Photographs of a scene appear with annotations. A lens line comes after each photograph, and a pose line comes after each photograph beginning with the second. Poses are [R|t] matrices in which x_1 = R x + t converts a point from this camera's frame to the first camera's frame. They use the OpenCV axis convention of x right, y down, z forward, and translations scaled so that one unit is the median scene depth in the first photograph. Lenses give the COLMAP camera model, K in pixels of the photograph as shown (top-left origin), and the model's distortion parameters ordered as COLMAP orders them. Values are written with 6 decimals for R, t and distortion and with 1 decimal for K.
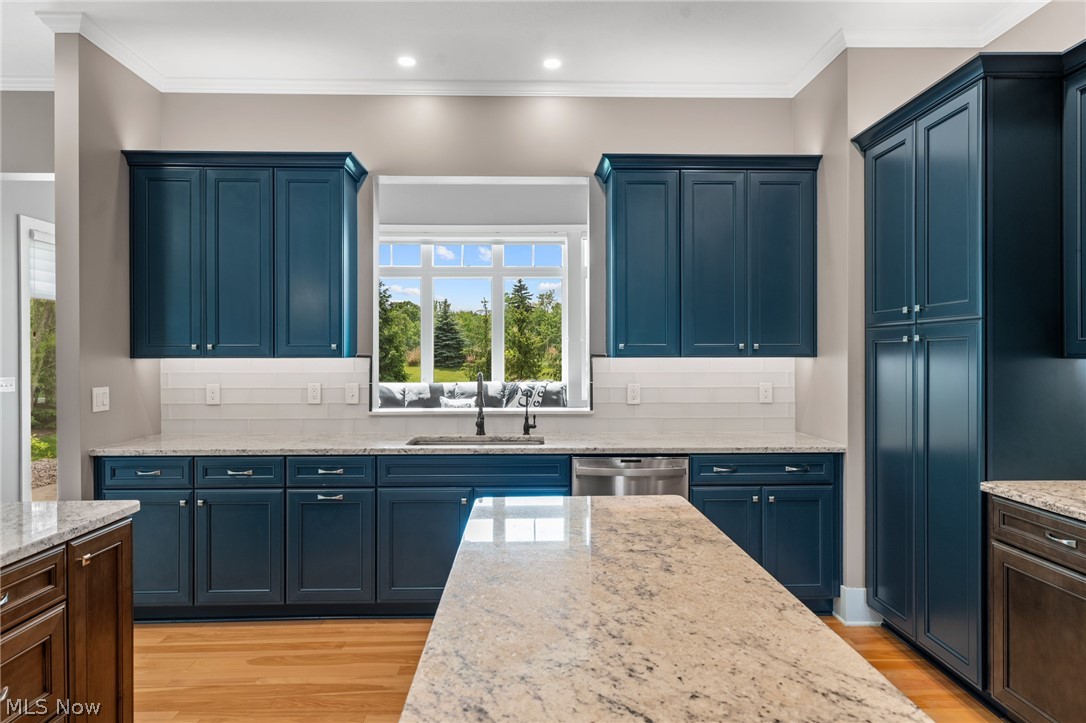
lens RADIAL K [[645.2, 0, 541.6], [0, 645.2, 355.9], [0, 0, 1]] dist [0.001836, -0.002219]
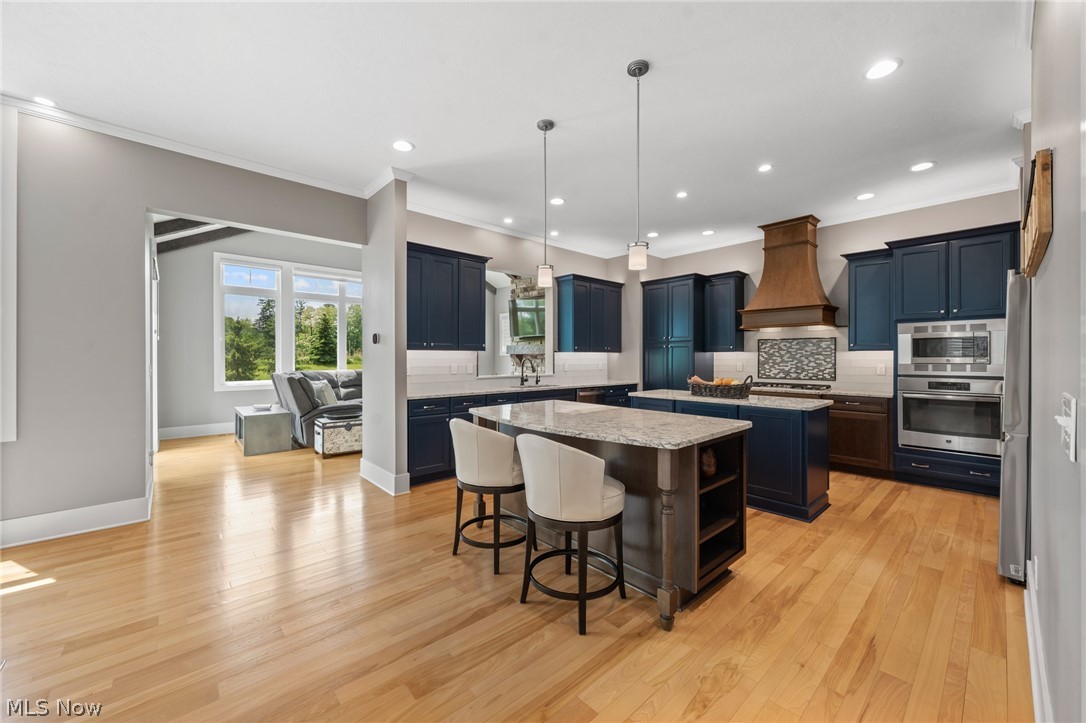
lens RADIAL K [[415.9, 0, 544.3], [0, 415.9, 358.9], [0, 0, 1]] dist [0.001015, -0.001285]
pose [[0.758137, -0.000986, 0.652094, -1.128946], [-0.000983, 0.999996, 0.002655, 0.026722], [-0.652094, -0.002654, 0.758133, -0.202716]]
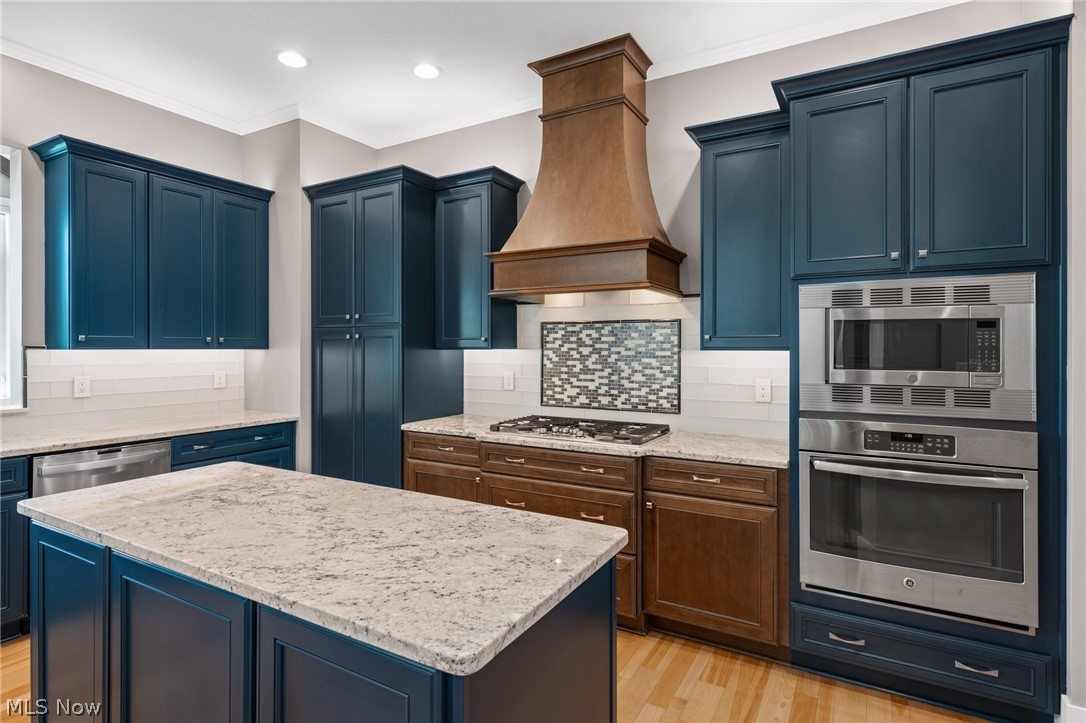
lens RADIAL K [[546.4, 0, 545.1], [0, 546.4, 351.9], [0, 0, 1]] dist [0.004688, -0.003895]
pose [[0.525330, -0.004223, 0.850888, -0.221831], [-0.001092, 0.999984, 0.005637, 0.000657], [-0.850898, -0.003890, 0.525317, -0.031709]]
